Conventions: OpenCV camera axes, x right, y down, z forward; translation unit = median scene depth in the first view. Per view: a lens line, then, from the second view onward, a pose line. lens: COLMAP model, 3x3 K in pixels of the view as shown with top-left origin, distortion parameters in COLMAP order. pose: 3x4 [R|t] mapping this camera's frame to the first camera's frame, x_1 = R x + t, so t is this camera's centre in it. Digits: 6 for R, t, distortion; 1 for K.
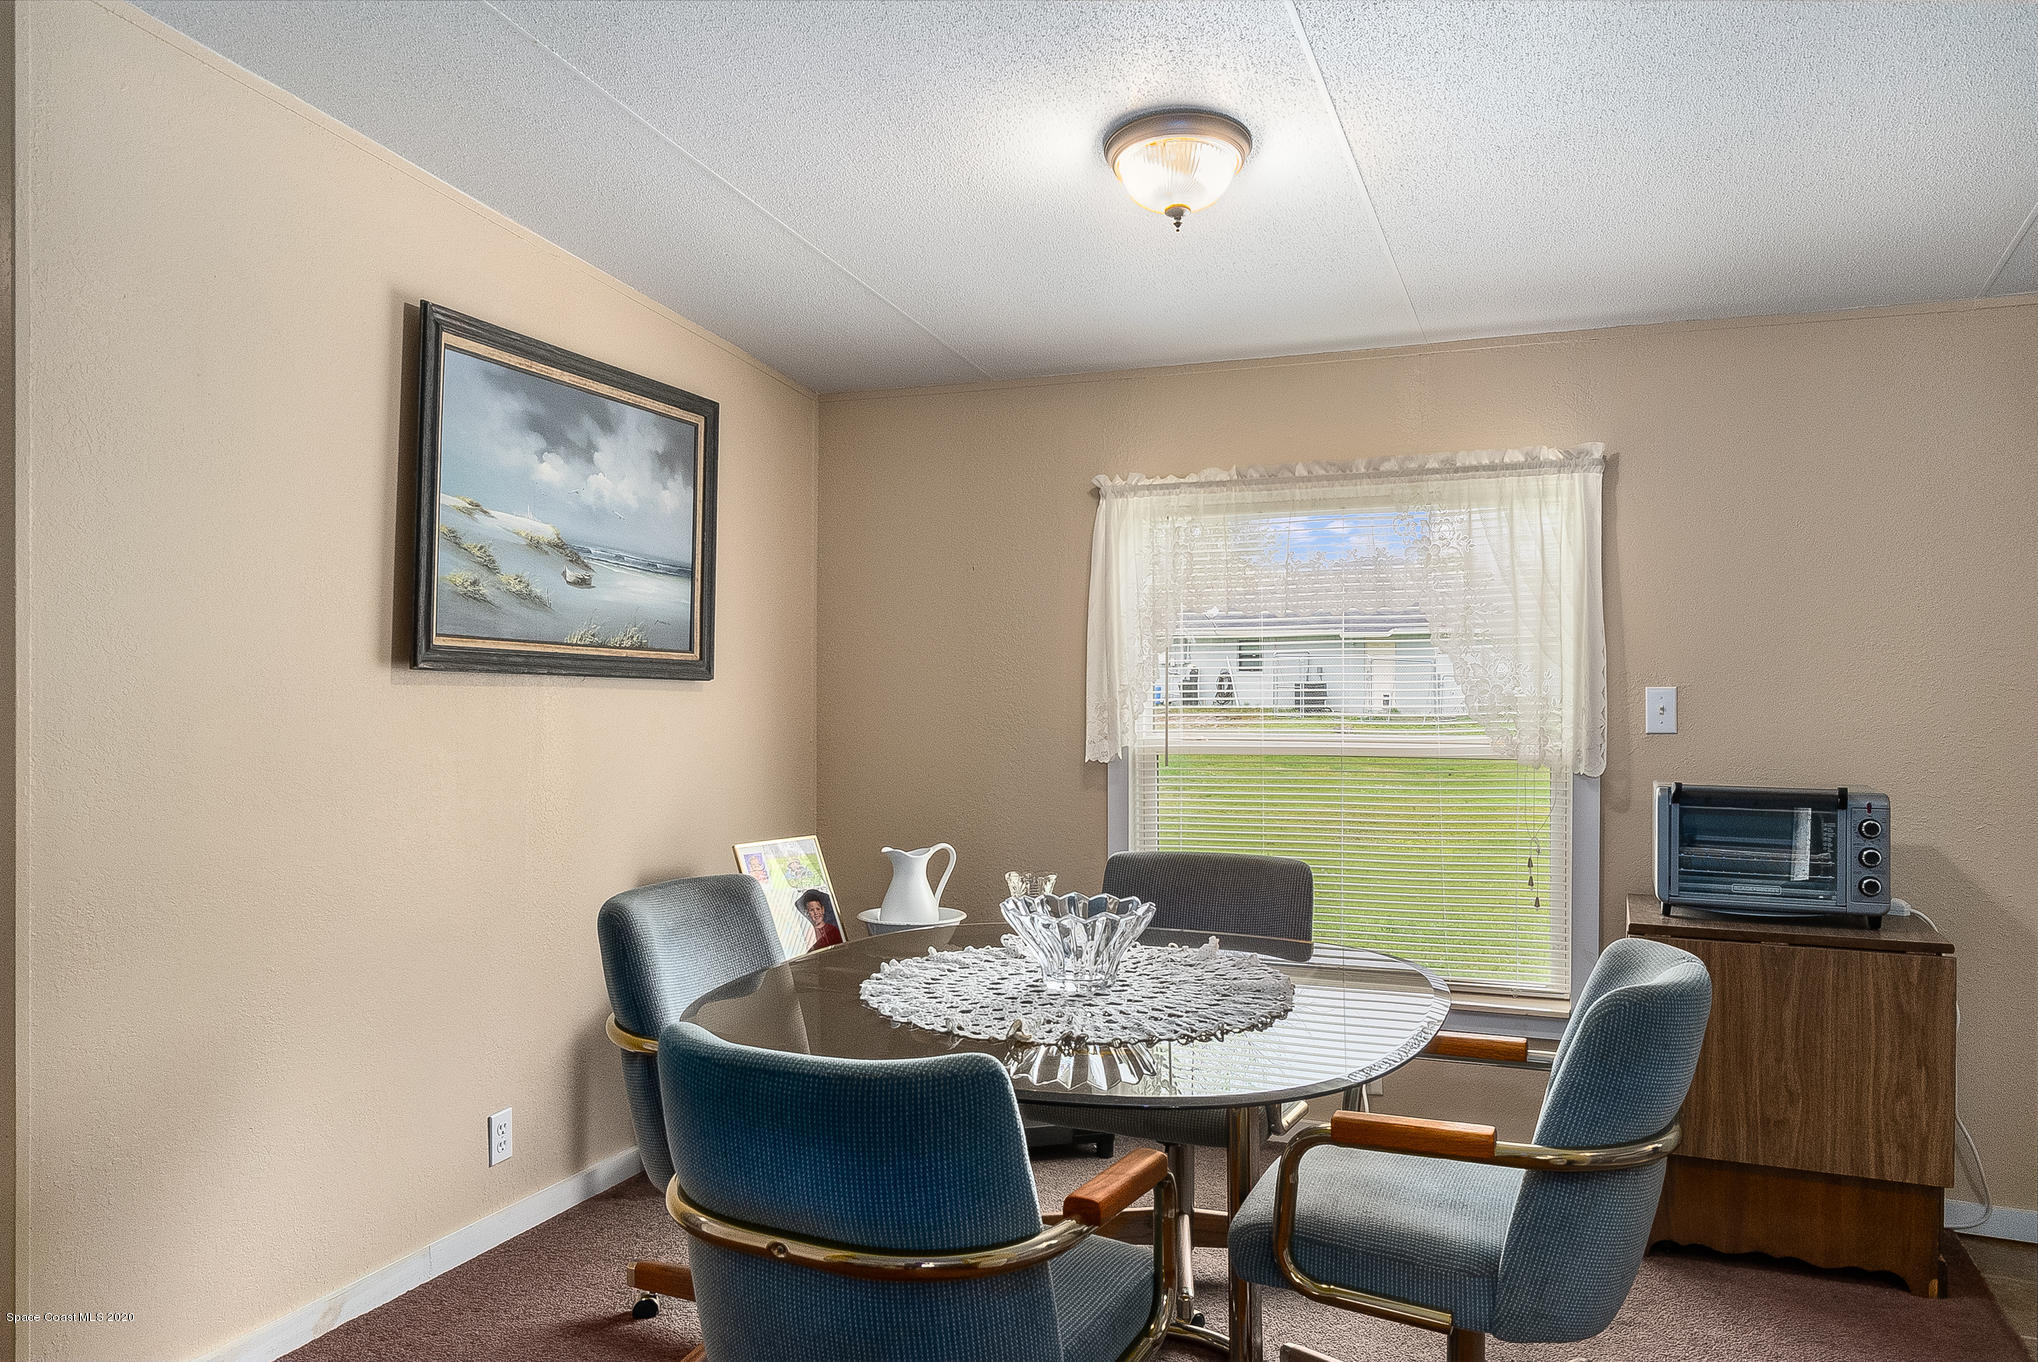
lens RADIAL K [[1408.2, 0, 1018.9], [0, 1408.2, 683.2], [0, 0, 1]] dist [-0.007984, -0.004836]
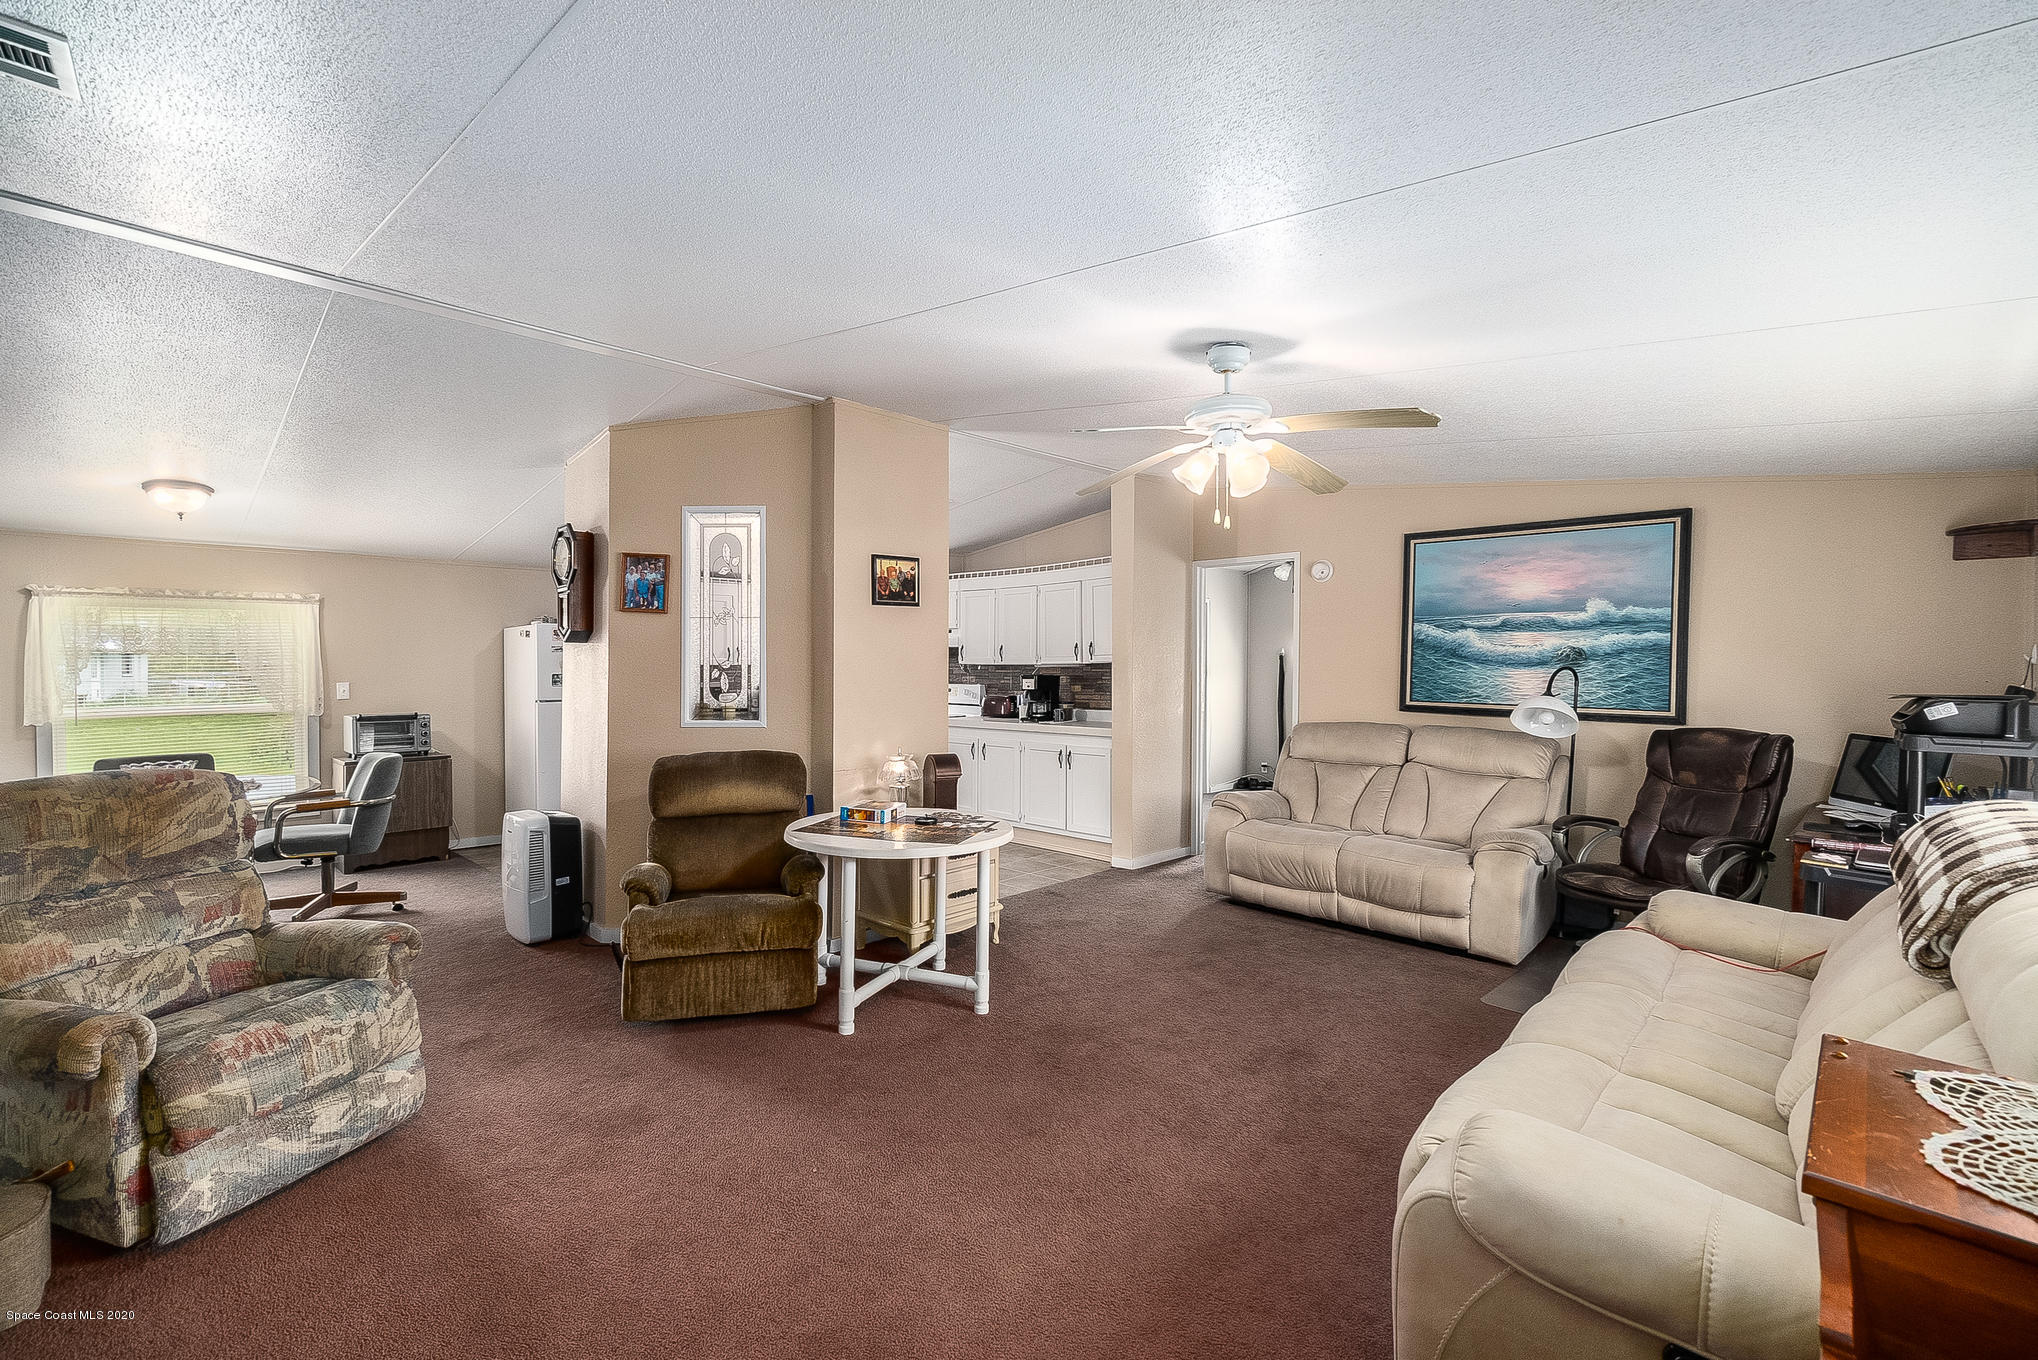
lens RADIAL K [[904.4, 0, 1017.0], [0, 904.4, 669.8], [0, 0, 1]] dist [-0.001300, 0.000562]
pose [[0.368872, -0.006270, 0.929459, -0.720549], [0.016664, 0.999861, 0.000131, -0.001200], [-0.929331, 0.015440, 0.368925, -0.910033]]
